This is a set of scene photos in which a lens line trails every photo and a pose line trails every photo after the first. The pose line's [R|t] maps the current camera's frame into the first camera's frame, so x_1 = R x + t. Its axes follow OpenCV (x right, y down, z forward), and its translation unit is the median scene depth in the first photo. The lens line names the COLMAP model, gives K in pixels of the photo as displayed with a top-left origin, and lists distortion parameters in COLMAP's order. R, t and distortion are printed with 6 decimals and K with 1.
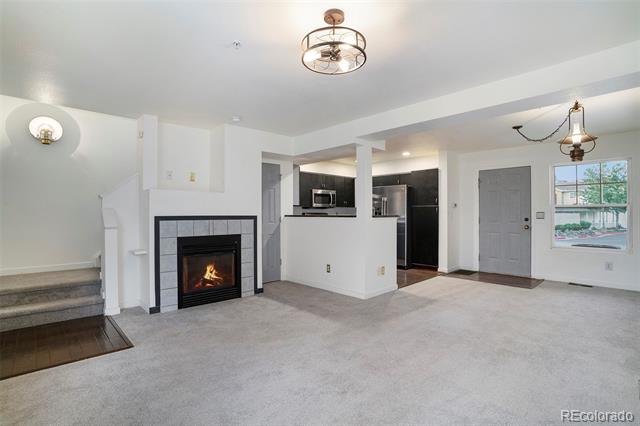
lens RADIAL K [[313.7, 0, 321.7], [0, 313.7, 213.5], [0, 0, 1]] dist [-0.049702, 0.000056]
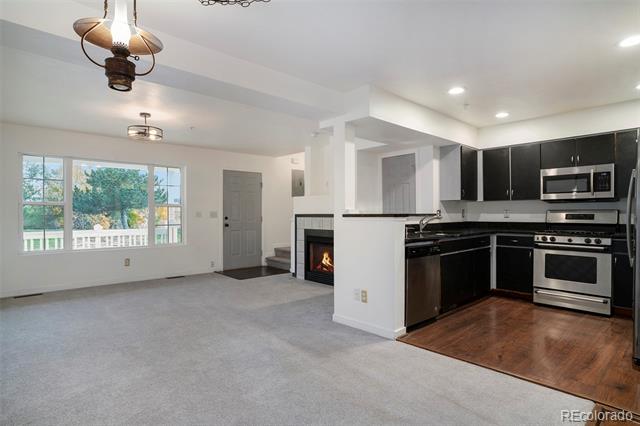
lens RADIAL K [[341.8, 0, 320.5], [0, 341.8, 214.2], [0, 0, 1]] dist [-0.020248, 0.000375]
pose [[0.005035, 0.009400, -0.999943, 1.022175], [0.006723, 0.999933, 0.009434, -0.005081], [0.999965, -0.006770, 0.004971, 0.985150]]
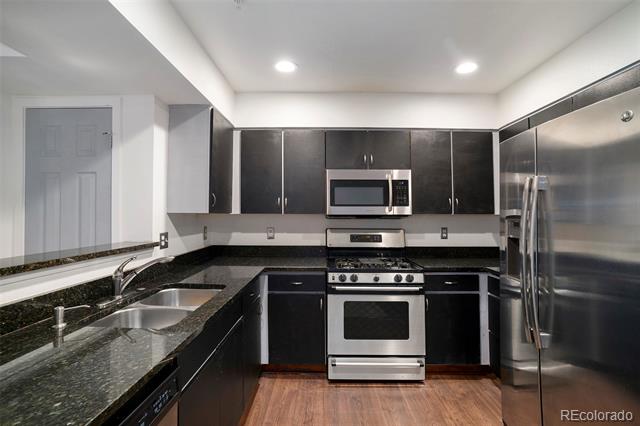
lens RADIAL K [[313.7, 0, 322.4], [0, 313.7, 214.4], [0, 0, 1]] dist [-0.049702, 0.000056]
pose [[0.744853, 0.009548, -0.667160, 0.384800], [-0.004177, 0.999945, 0.009647, -0.043683], [0.667216, -0.004399, 0.744852, 1.190426]]
